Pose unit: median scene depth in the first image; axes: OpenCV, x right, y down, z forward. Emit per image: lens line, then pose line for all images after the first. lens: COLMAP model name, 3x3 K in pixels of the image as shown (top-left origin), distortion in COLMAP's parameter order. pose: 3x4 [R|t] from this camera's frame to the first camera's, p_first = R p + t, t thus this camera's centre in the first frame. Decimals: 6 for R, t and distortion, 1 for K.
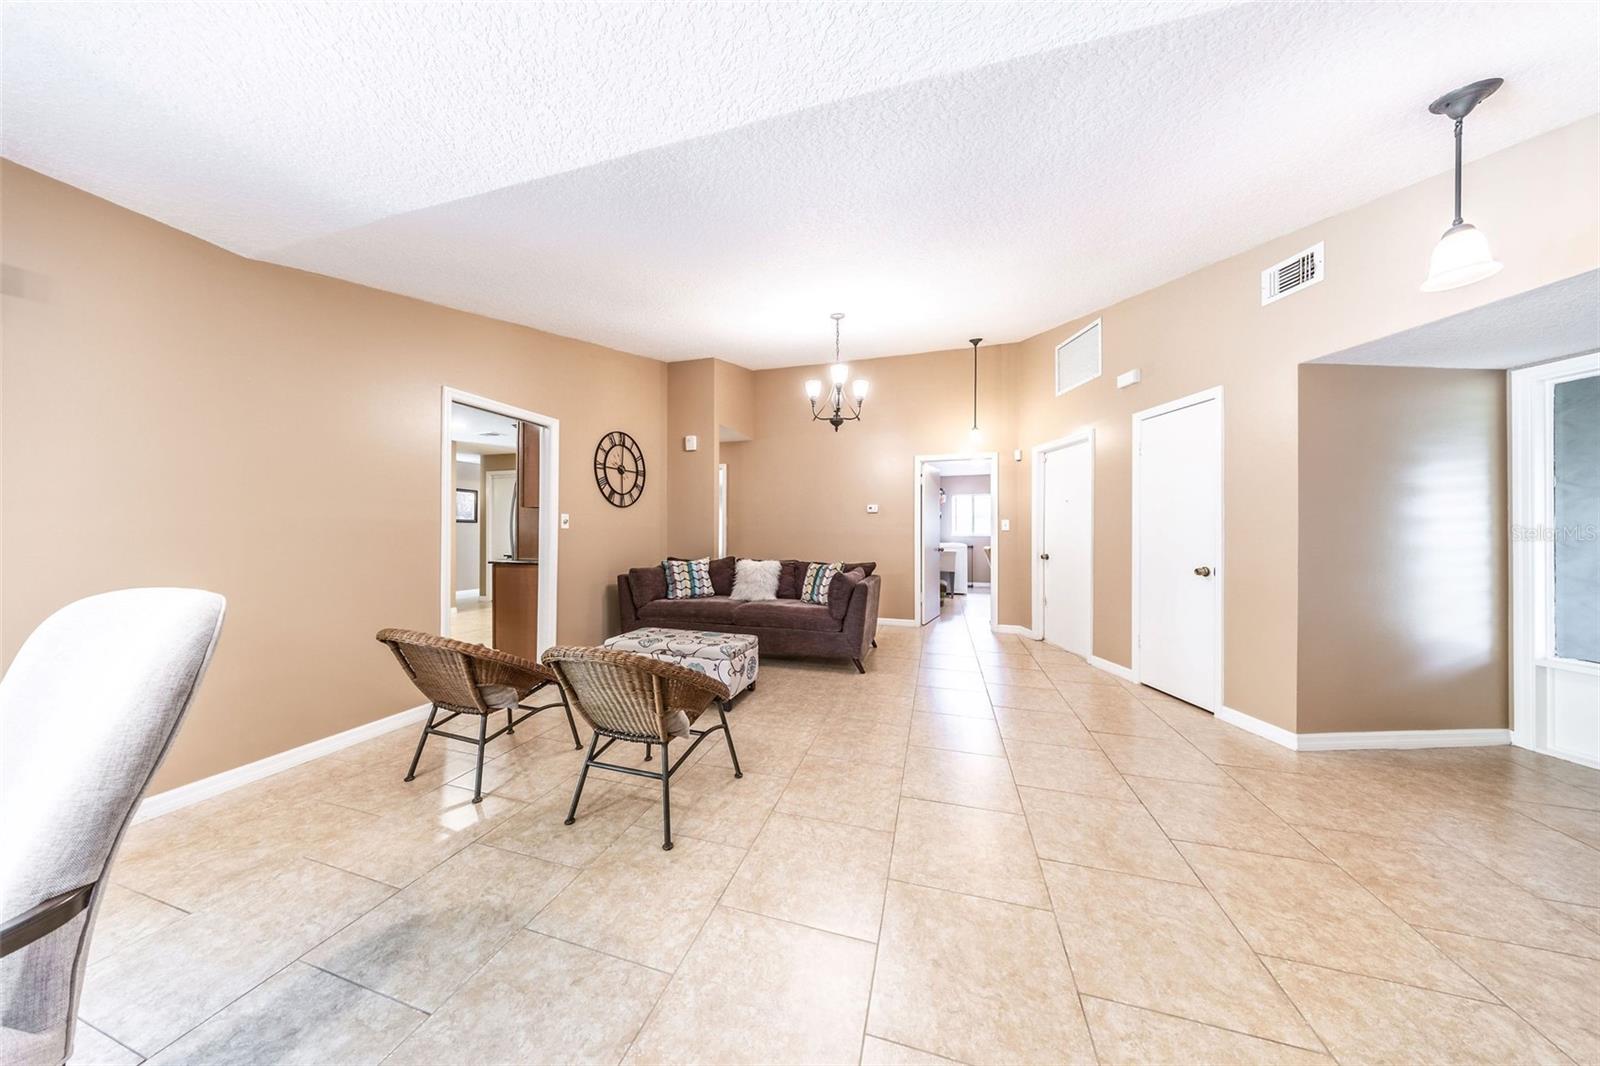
lens RADIAL K [[456.9, 0, 805.6], [0, 456.9, 534.8], [0, 0, 1]] dist [-0.009441, -0.000054]
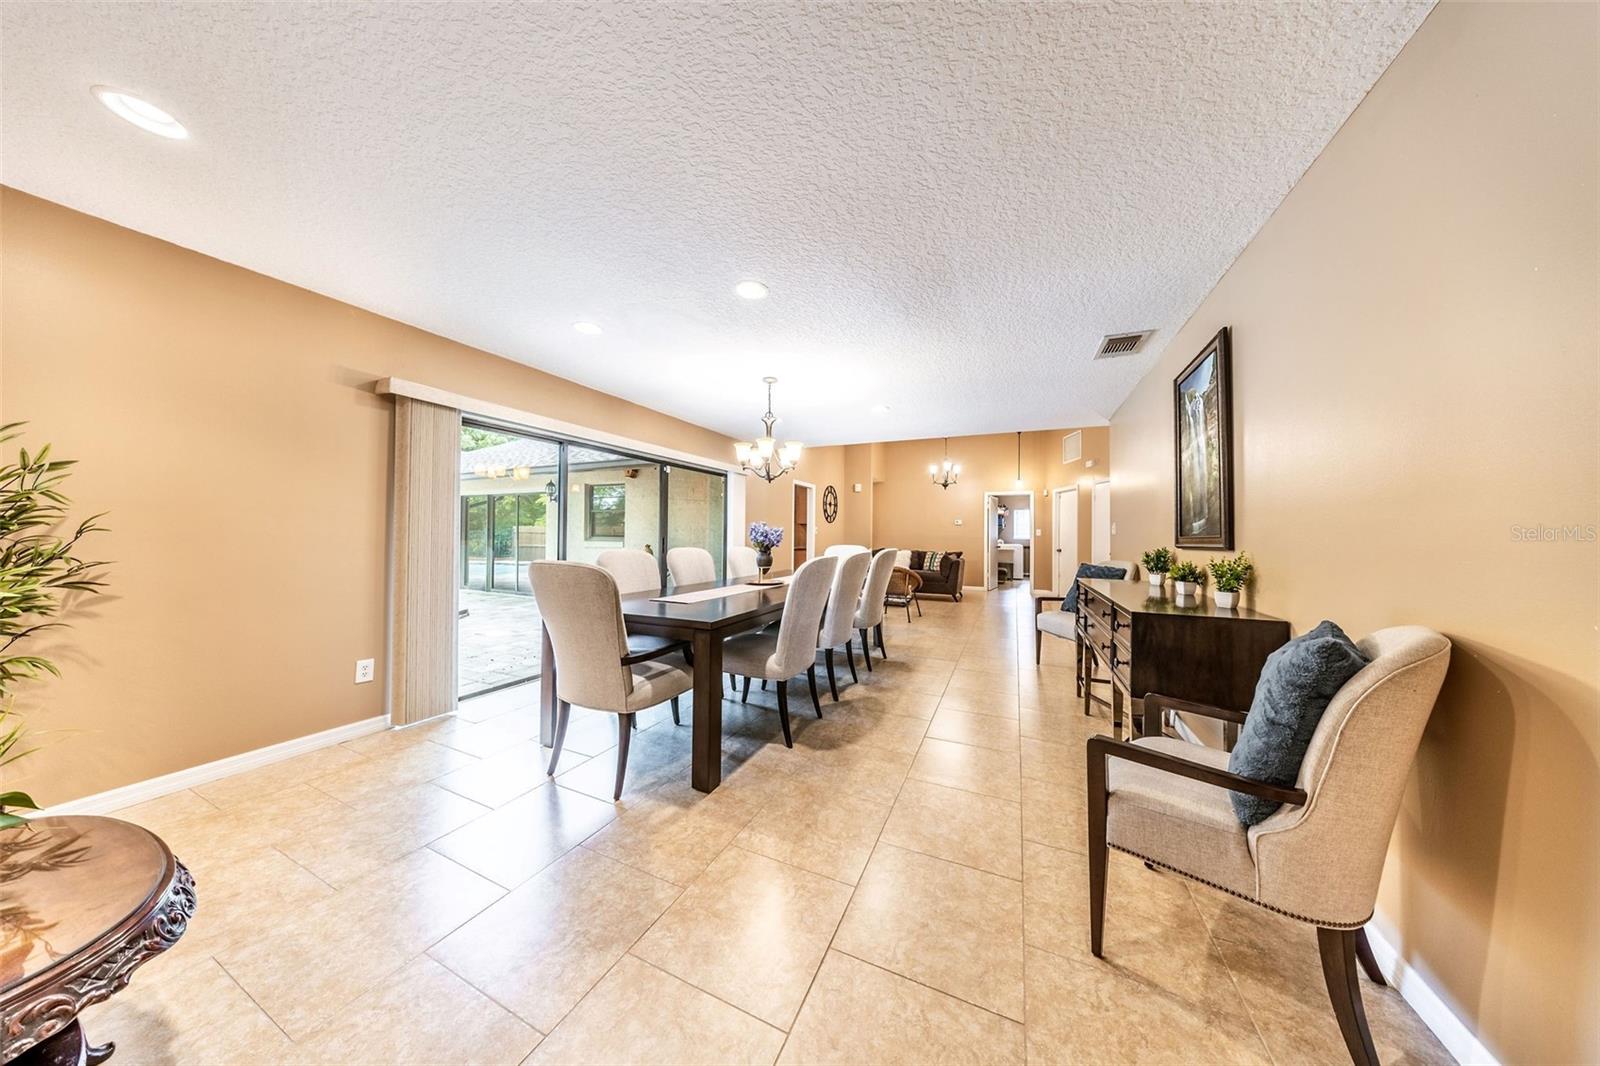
lens RADIAL K [[456.9, 0, 796.9], [0, 456.9, 532.6], [0, 0, 1]] dist [-0.009441, -0.000054]
pose [[0.987065, 0.005815, -0.160216, -0.226429], [-0.007366, 0.999932, -0.009092, 0.001294], [0.160152, 0.010154, 0.987040, -1.014282]]
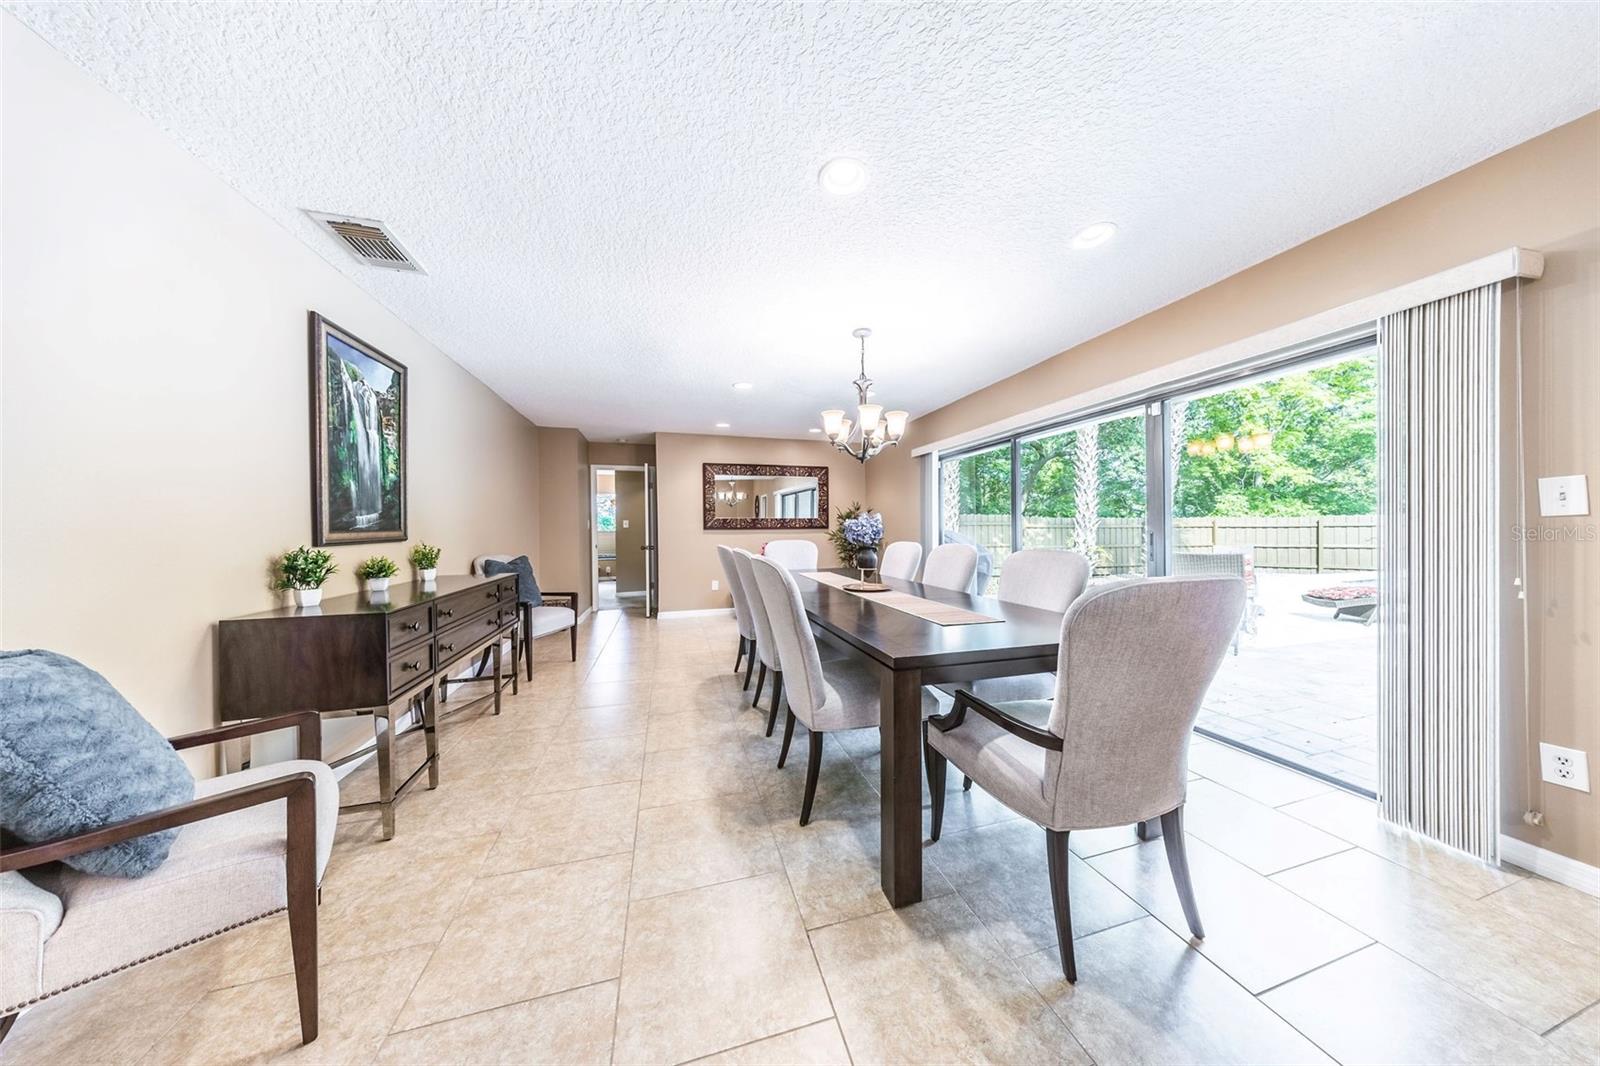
lens RADIAL K [[456.9, 0, 804.9], [0, 456.9, 530.2], [0, 0, 1]] dist [-0.009441, -0.000054]
pose [[-0.843081, 0.005770, -0.537755, 0.383065], [0.005974, 0.999981, 0.001365, -0.020401], [0.537753, -0.002062, -0.843100, 2.258171]]
